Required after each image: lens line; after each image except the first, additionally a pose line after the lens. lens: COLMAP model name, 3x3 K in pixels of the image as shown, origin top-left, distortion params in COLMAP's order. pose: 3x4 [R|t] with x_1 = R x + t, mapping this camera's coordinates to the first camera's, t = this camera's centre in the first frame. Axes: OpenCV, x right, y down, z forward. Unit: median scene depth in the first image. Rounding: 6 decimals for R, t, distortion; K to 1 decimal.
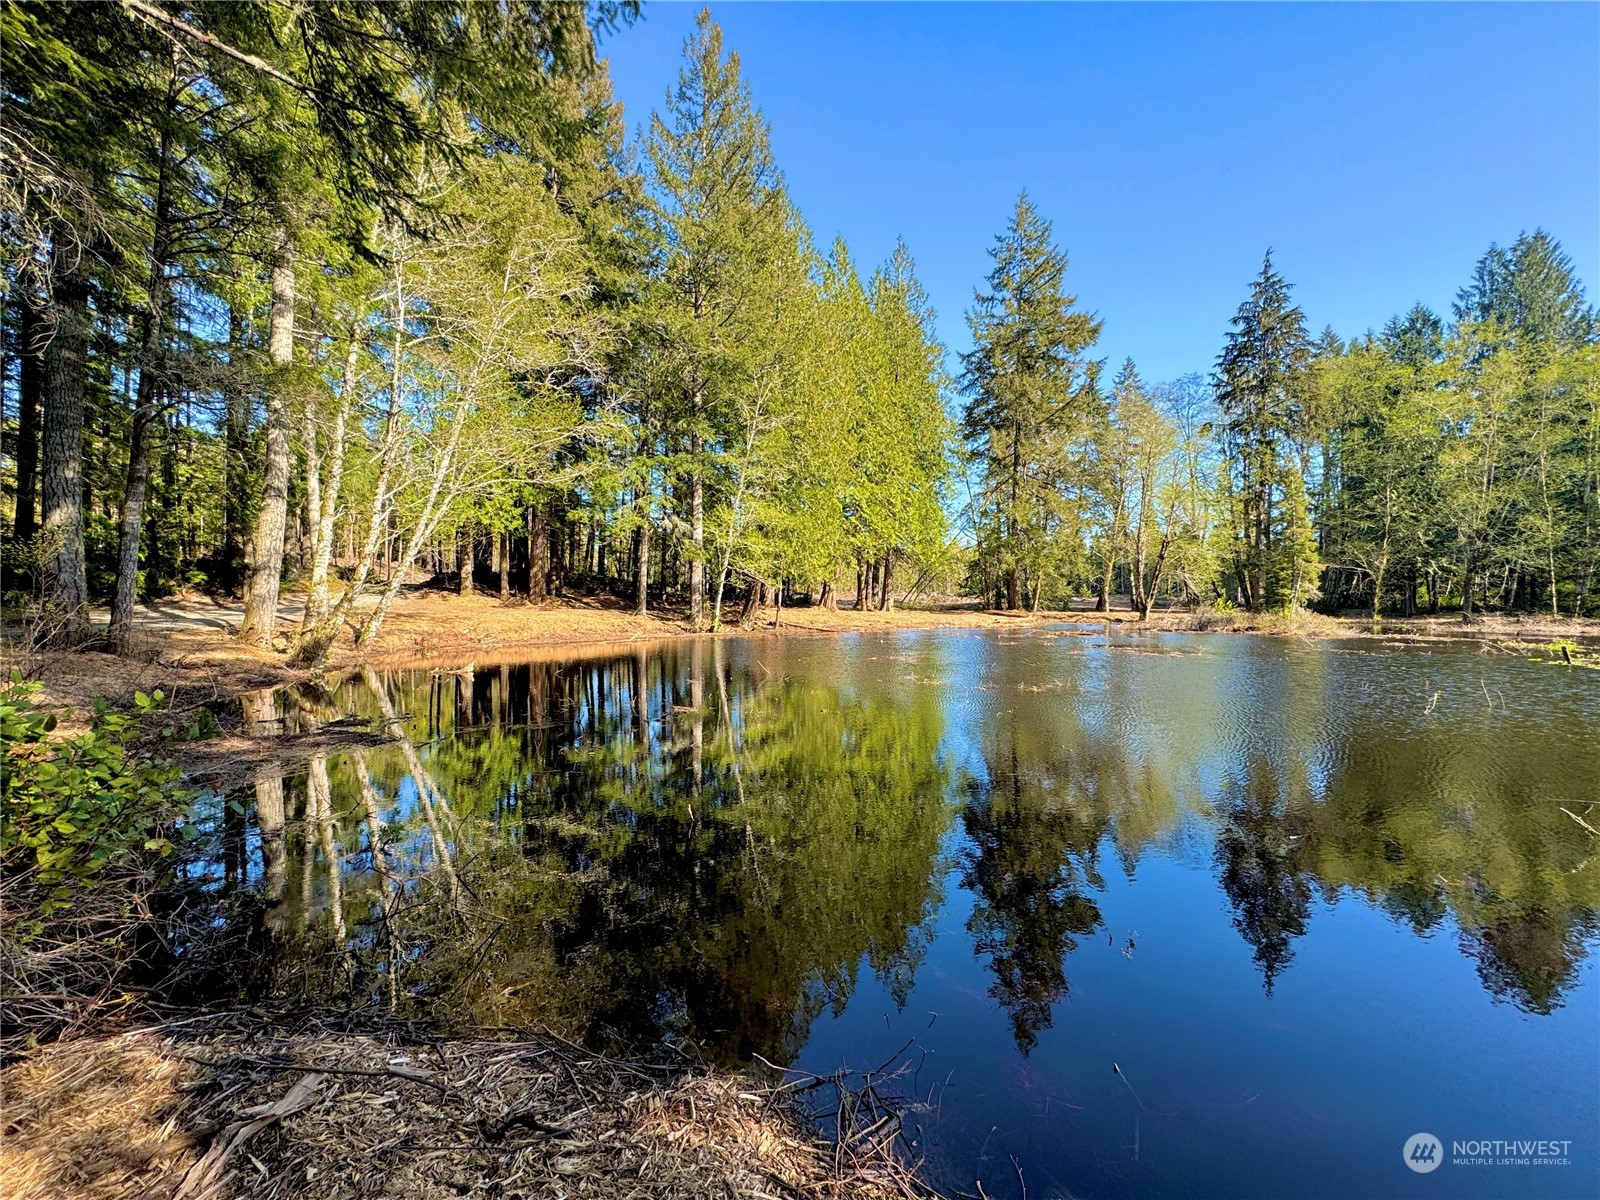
lens RADIAL K [[638.0, 0, 799.7], [0, 638.0, 600.6], [0, 0, 1]] dist [-0.001742, 0.000885]
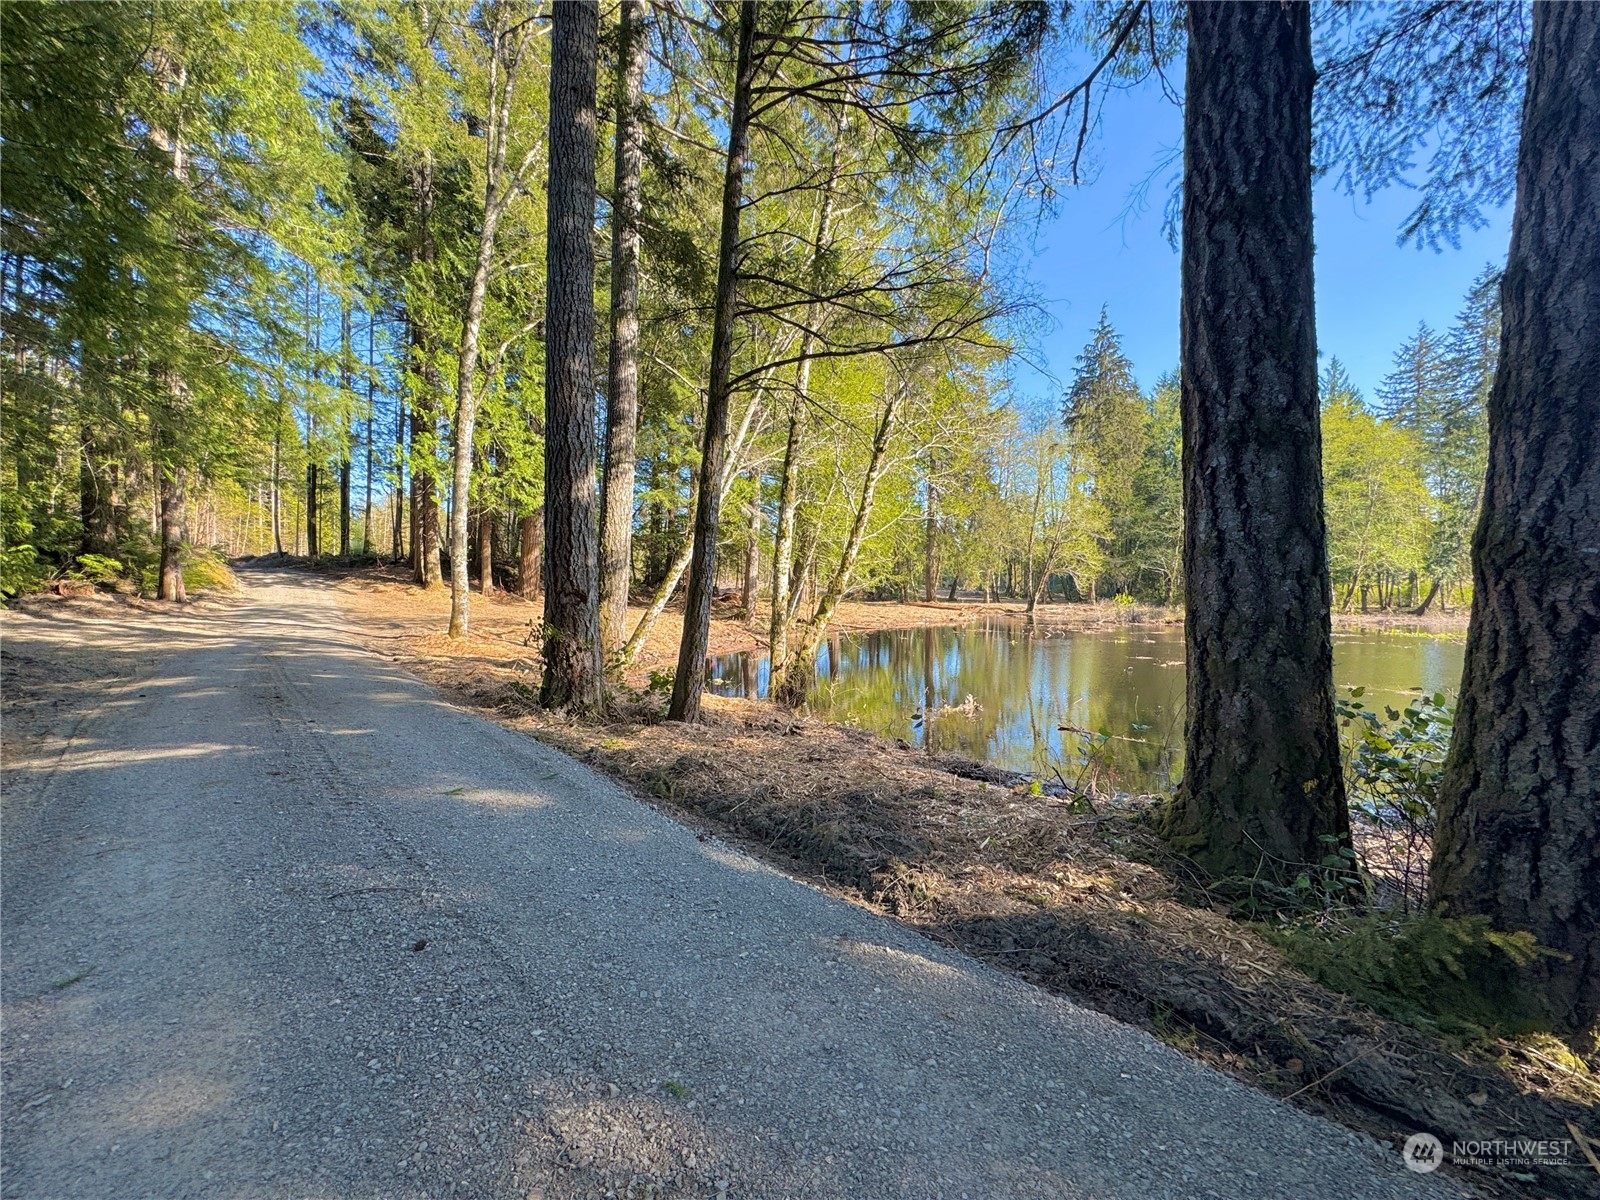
lens RADIAL K [[638.0, 0, 800.4], [0, 638.0, 597.2], [0, 0, 1]] dist [-0.001742, 0.000885]
pose [[0.928167, 0.002104, 0.372157, -0.353843], [-0.009196, 0.999808, 0.017284, -0.013821], [-0.372049, -0.019465, 0.928009, 0.117811]]
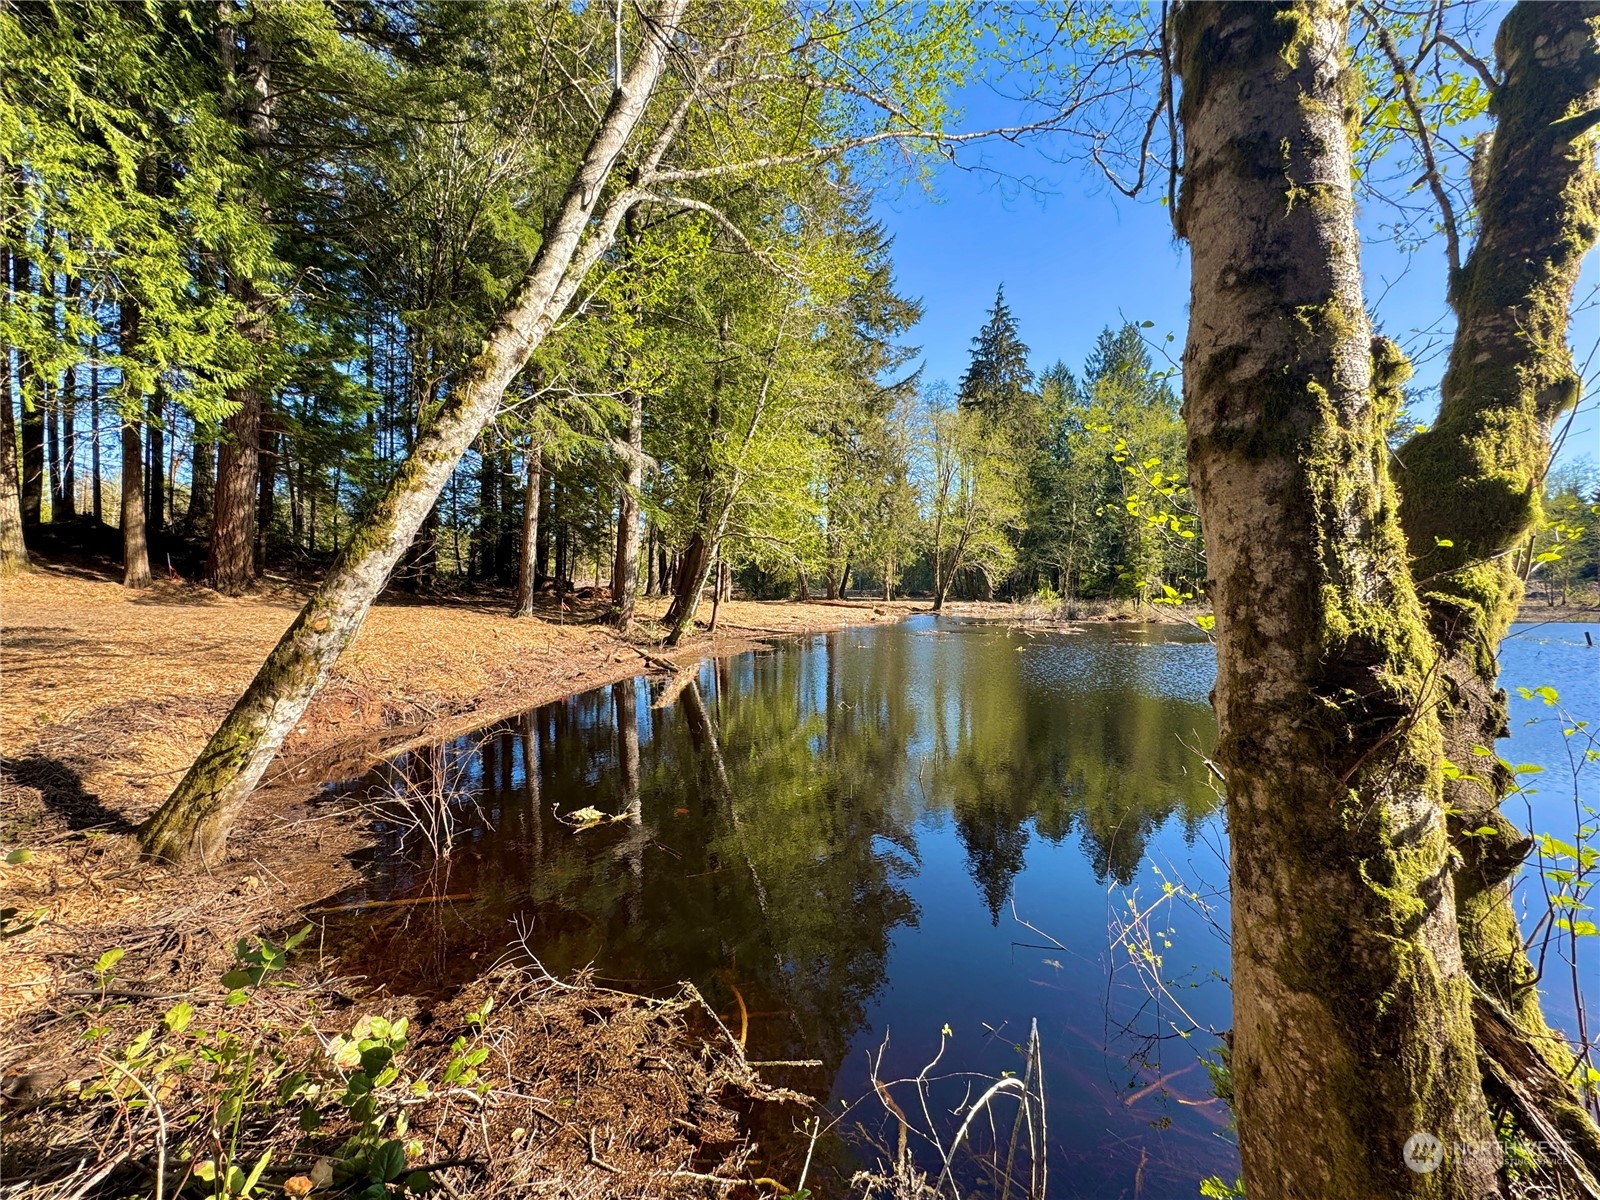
lens RADIAL K [[638.0, 0, 795.9], [0, 638.0, 597.9], [0, 0, 1]] dist [-0.001742, 0.000885]
pose [[0.832398, -0.003423, 0.554168, -0.295331], [-0.005340, 0.999885, 0.014197, -0.002082], [-0.554153, -0.014777, 0.832284, 0.345376]]
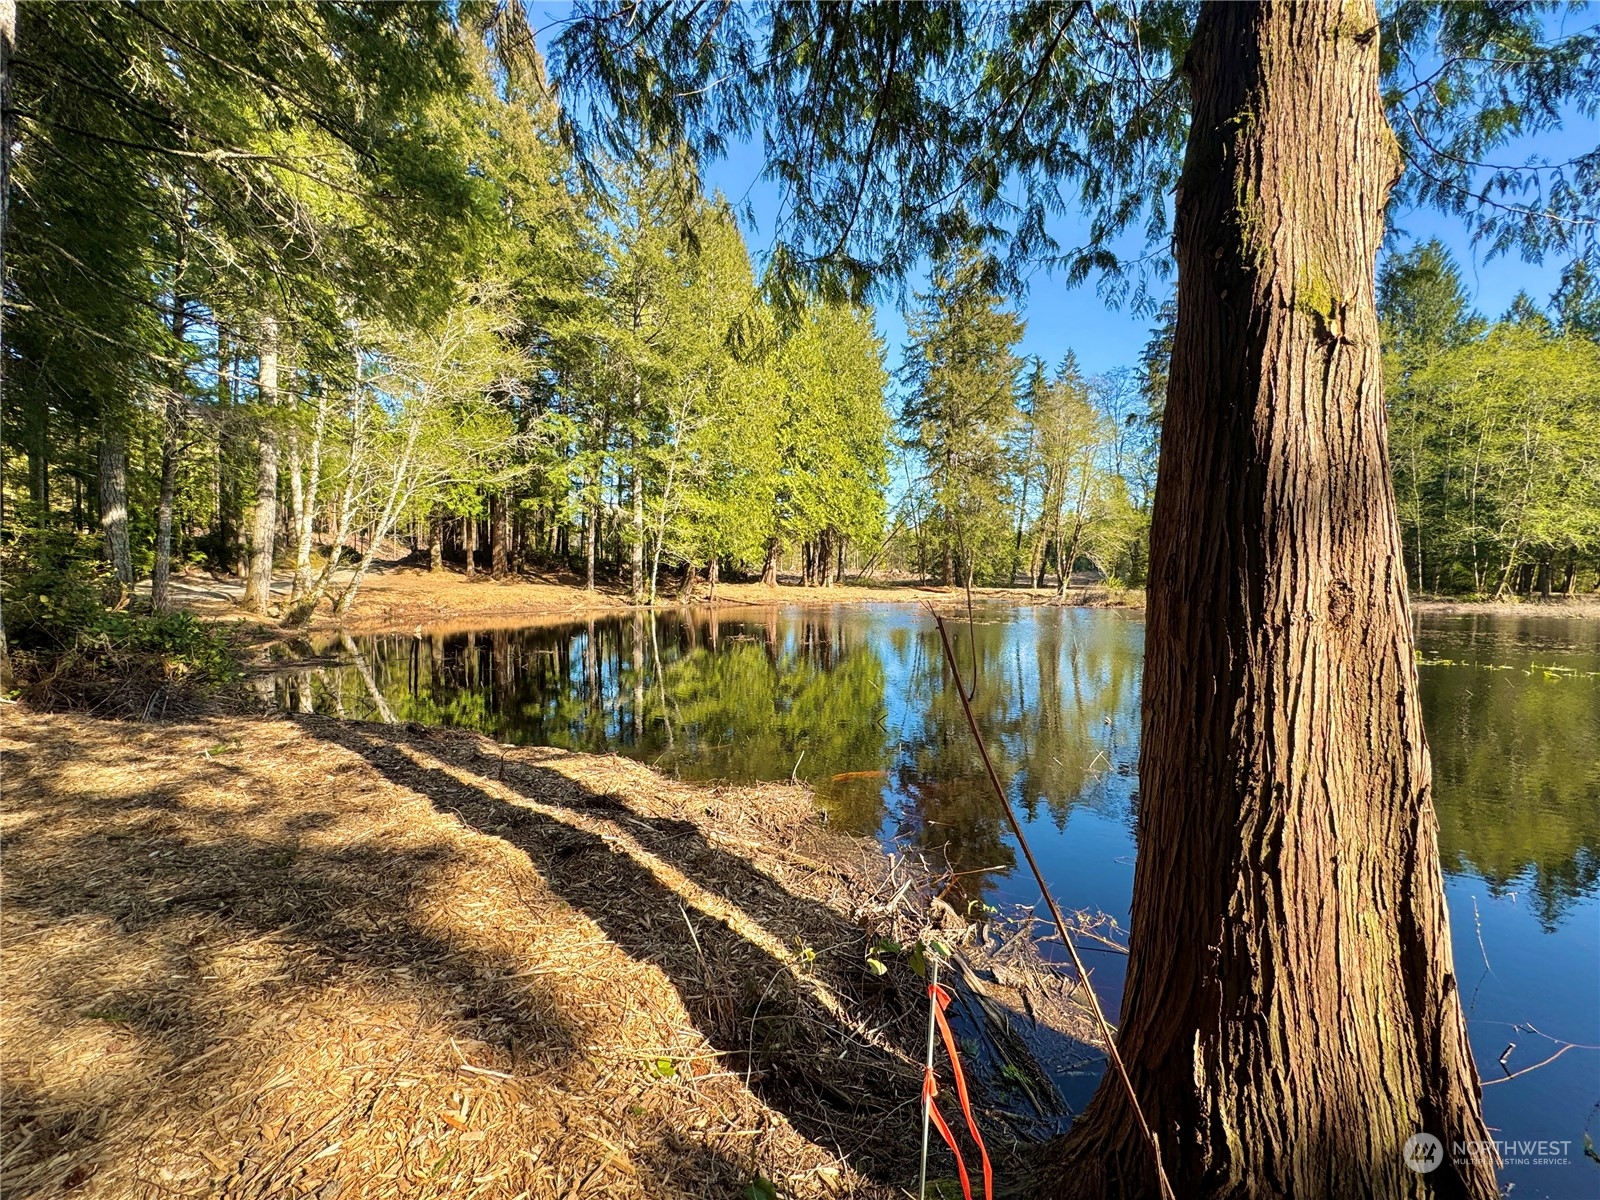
lens RADIAL K [[638.0, 0, 800.7], [0, 638.0, 601.2], [0, 0, 1]] dist [-0.001742, 0.000885]
pose [[0.999895, 0.003649, 0.014004, 0.096054], [-0.004210, 0.999181, 0.040233, -0.003826], [-0.013846, -0.040287, 0.999092, -0.124912]]
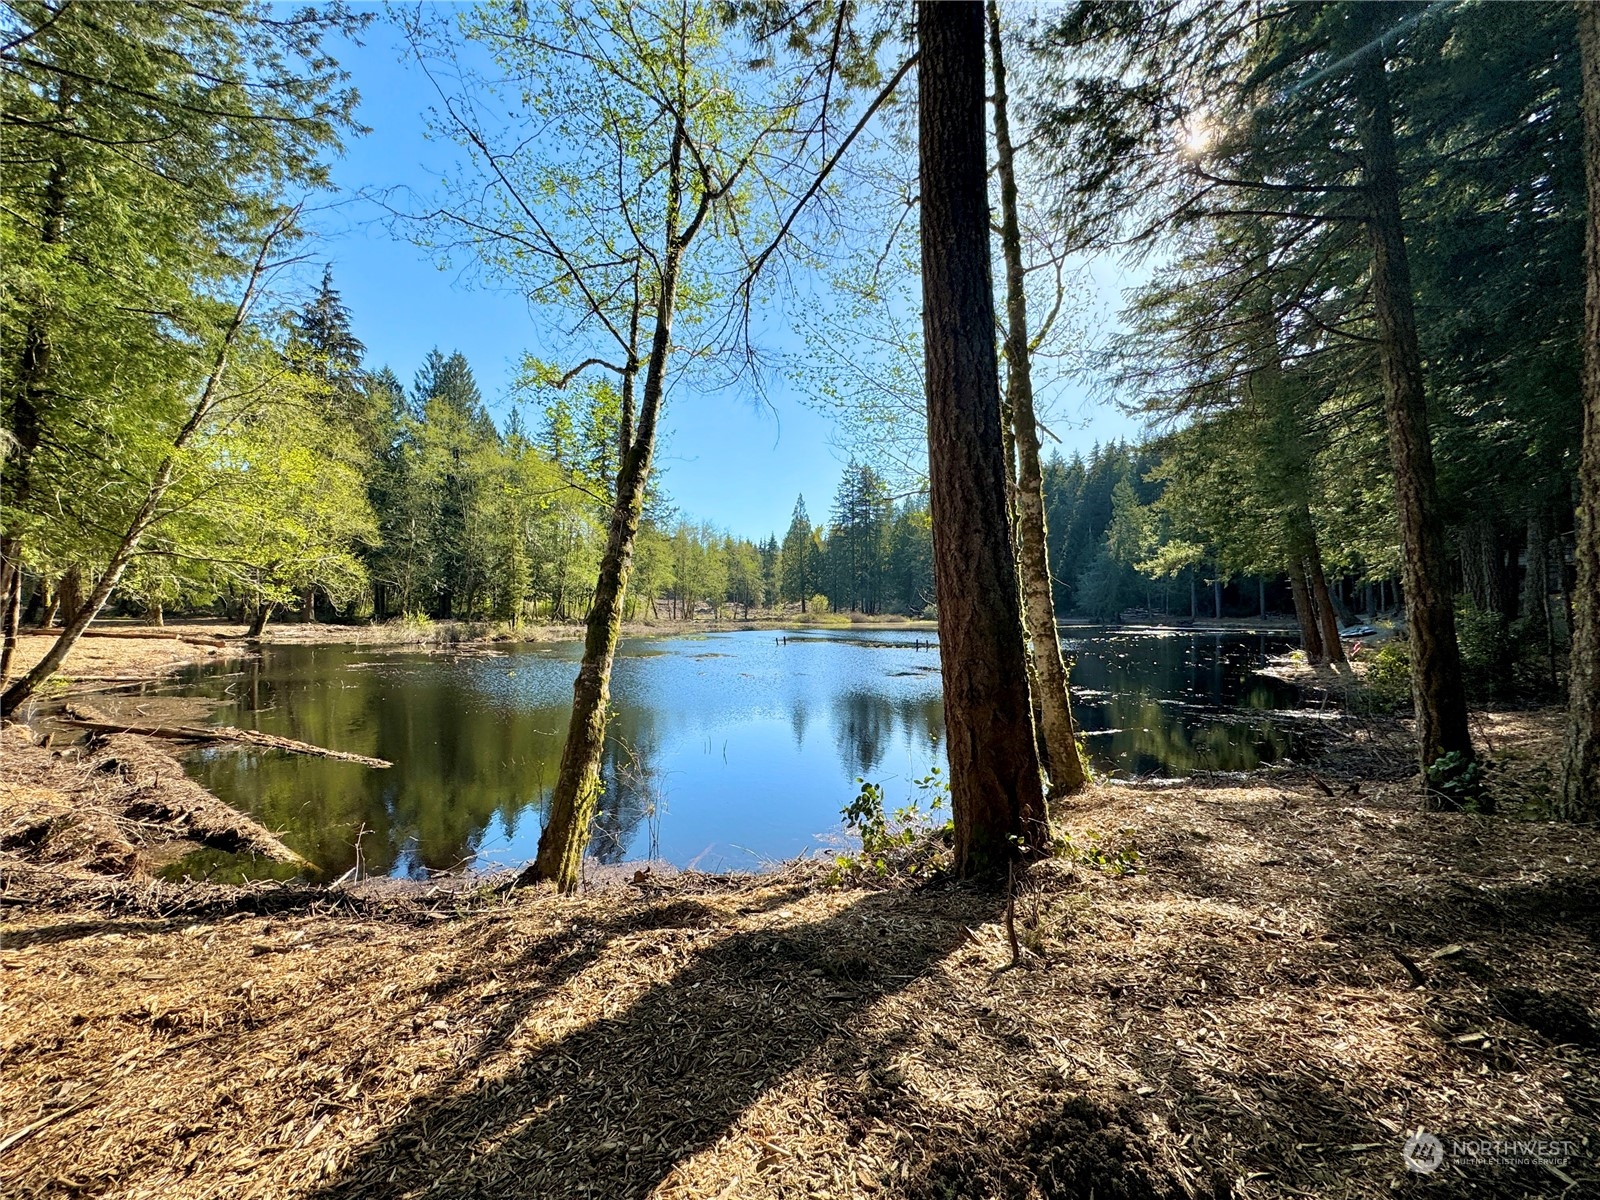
lens RADIAL K [[638.0, 0, 800.4], [0, 638.0, 597.7], [0, 0, 1]] dist [-0.001742, 0.000885]
pose [[-0.056679, 0.017278, 0.998243, -0.436495], [-0.009200, 0.999799, -0.017827, -0.012840], [-0.998350, -0.010194, -0.056509, 0.435990]]
